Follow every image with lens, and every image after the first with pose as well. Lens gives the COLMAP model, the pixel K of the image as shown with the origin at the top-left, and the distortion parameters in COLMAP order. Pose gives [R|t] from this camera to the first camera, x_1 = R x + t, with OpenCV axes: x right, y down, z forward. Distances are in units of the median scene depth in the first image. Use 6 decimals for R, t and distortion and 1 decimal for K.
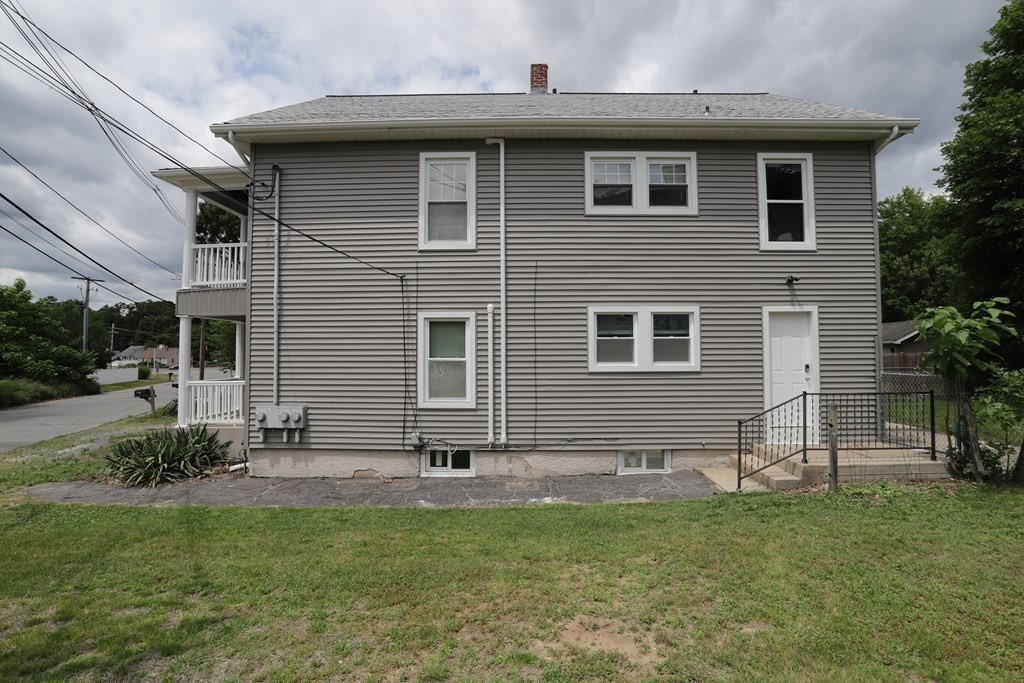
lens RADIAL K [[497.6, 0, 509.7], [0, 497.6, 340.7], [0, 0, 1]] dist [-0.021704, 0.000504]
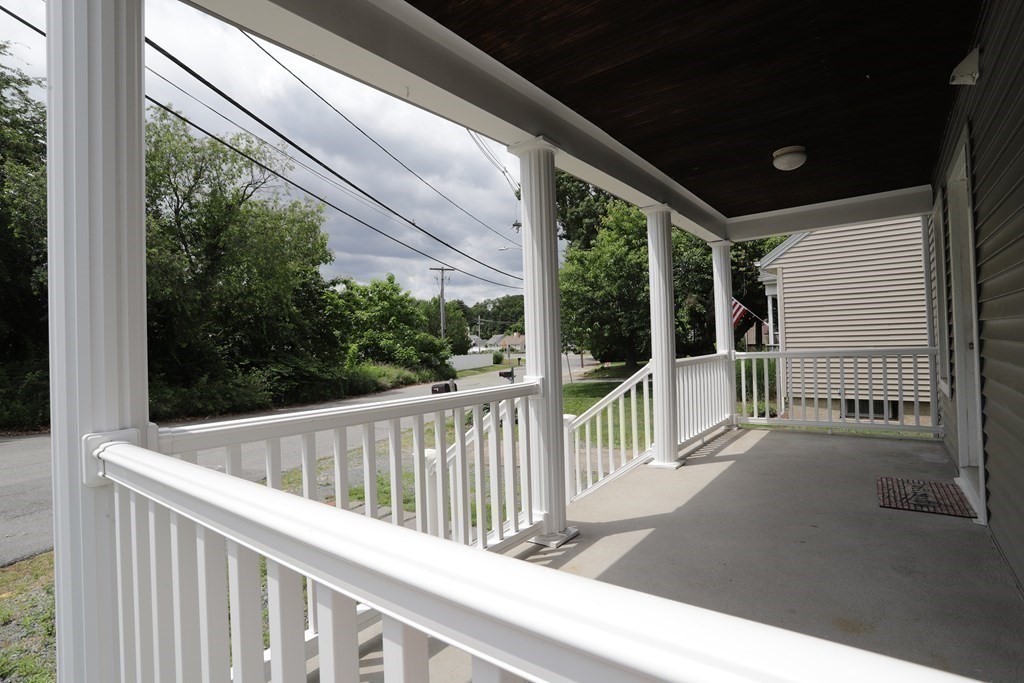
lens RADIAL K [[497.6, 0, 515.6], [0, 497.6, 340.0], [0, 0, 1]] dist [-0.021704, 0.000504]
pose [[0.808383, -0.032170, -0.587777, -0.121599], [0.052190, 0.998490, 0.017130, 0.016164], [0.586338, -0.044524, 0.808842, 0.238546]]
